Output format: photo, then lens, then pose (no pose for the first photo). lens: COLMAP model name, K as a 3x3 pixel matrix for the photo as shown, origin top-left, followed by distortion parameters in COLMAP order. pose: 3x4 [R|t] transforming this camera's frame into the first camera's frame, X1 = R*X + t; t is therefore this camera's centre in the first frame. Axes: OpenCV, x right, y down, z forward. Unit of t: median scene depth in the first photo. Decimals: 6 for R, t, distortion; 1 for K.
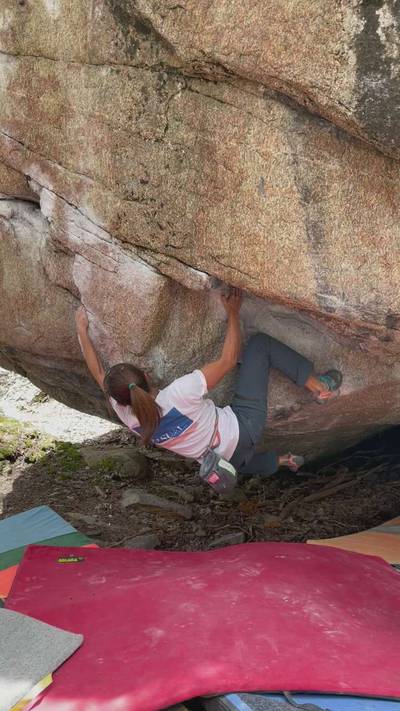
lens RADIAL K [[614.4, 0, 203.6], [0, 614.4, 355.9], [0, 0, 1]] dist [0.091222, -0.139007]
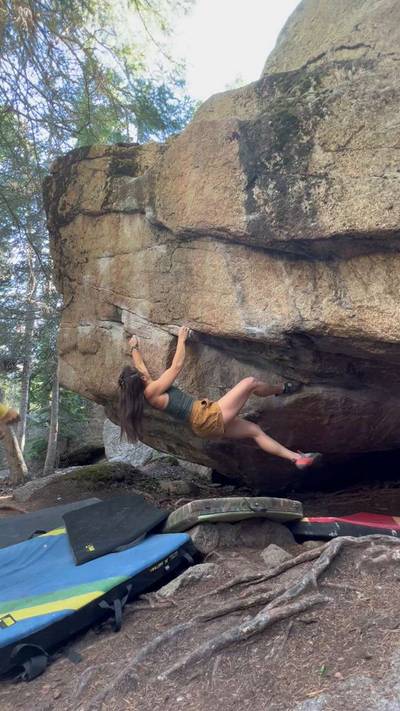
lens RADIAL K [[324.9, 0, 203.4], [0, 324.9, 355.9], [0, 0, 1]] dist [-0.003145, 0.000304]
pose [[0.984615, -0.073784, -0.158394, 0.196780], [0.013916, 0.936707, -0.349837, 0.299959], [0.174181, 0.342251, 0.923323, 0.105926]]
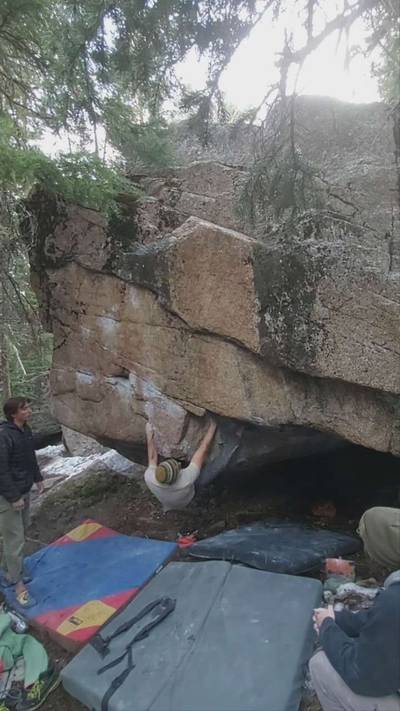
lens RADIAL K [[331.1, 0, 208.6], [0, 331.1, 352.7], [0, 0, 1]] dist [-0.009269, 0.000144]
pose [[0.995632, -0.054395, 0.075883, -0.066175], [0.066900, 0.982571, -0.173429, -0.125690], [-0.065127, 0.177748, 0.981919, -0.296761]]
